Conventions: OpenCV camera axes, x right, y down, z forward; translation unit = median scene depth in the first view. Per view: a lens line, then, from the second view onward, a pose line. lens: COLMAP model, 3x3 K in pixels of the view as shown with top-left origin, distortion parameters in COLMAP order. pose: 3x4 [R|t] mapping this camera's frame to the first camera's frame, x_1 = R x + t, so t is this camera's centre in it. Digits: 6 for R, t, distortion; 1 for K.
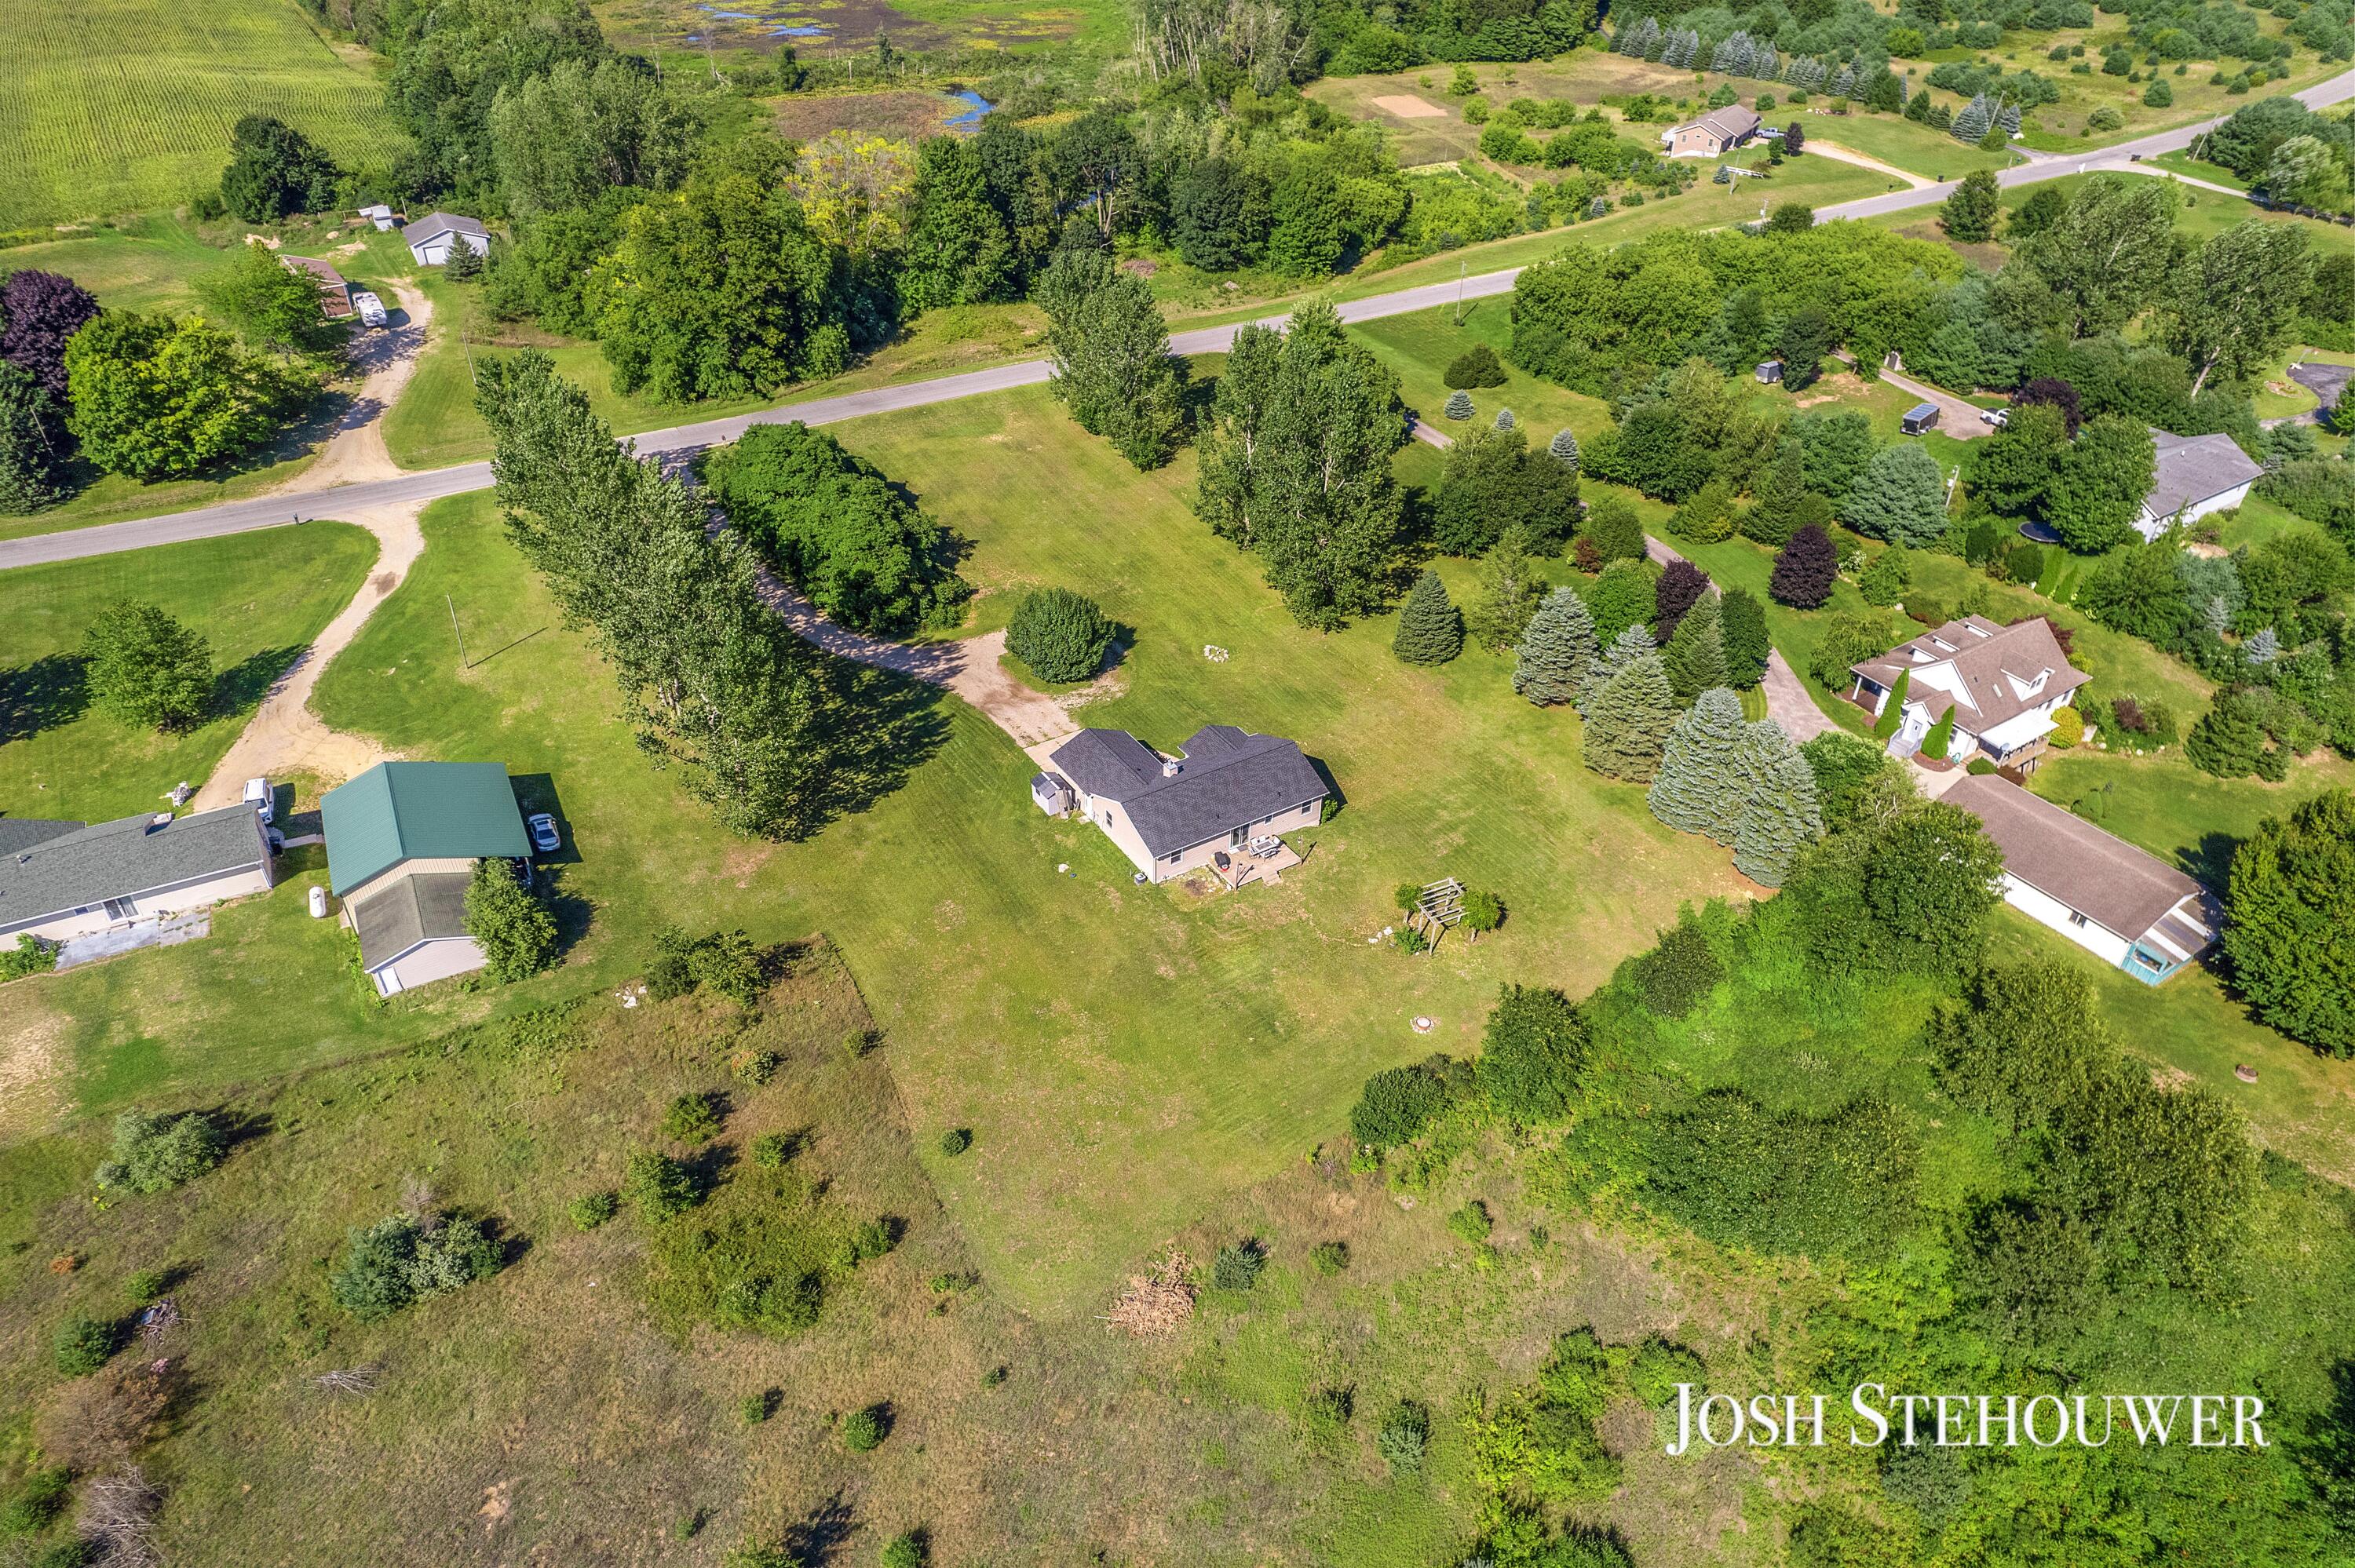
lens RADIAL K [[1526.7, 0, 1168.0], [0, 1526.7, 788.8], [0, 0, 1]] dist [-0.079680, 0.069779]
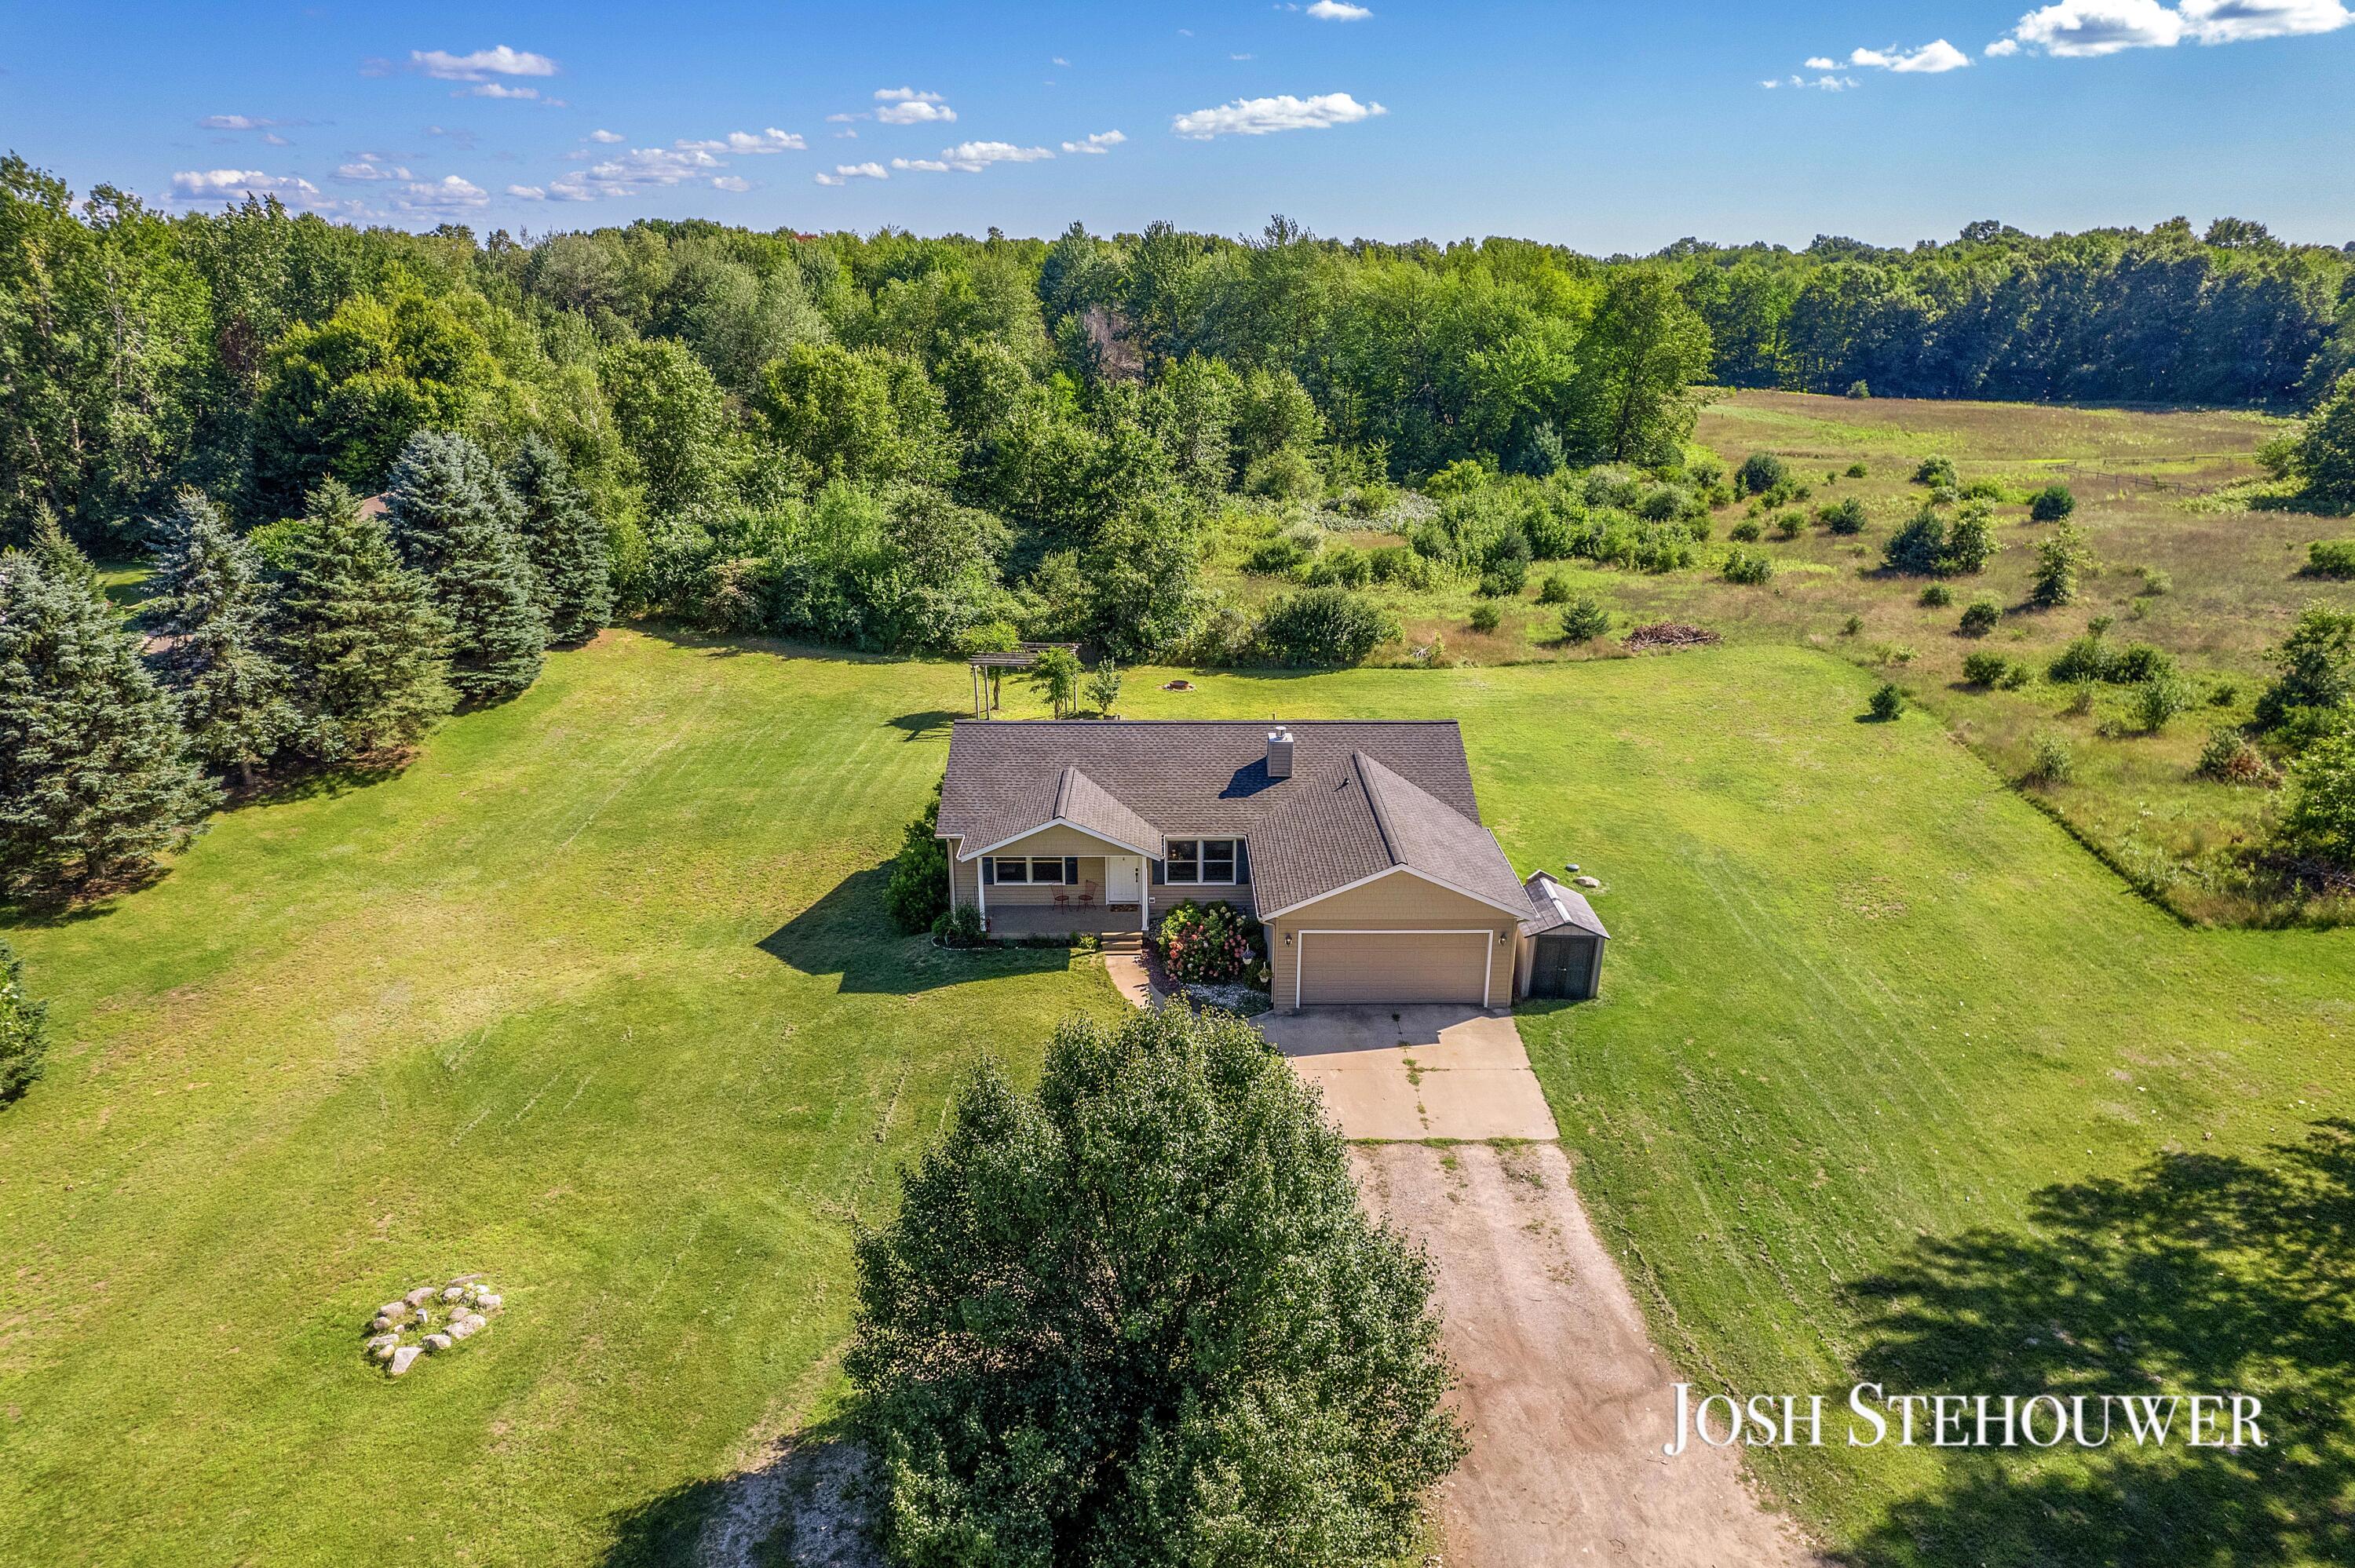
lens RADIAL K [[1526.7, 0, 1168.0], [0, 1526.7, 788.8], [0, 0, 1]] dist [-0.079680, 0.069779]
pose [[-0.846048, -0.186246, 0.499515, -0.172027], [0.303958, 0.601238, 0.739001, -0.305053], [-0.437964, 0.777062, -0.452065, 1.197828]]
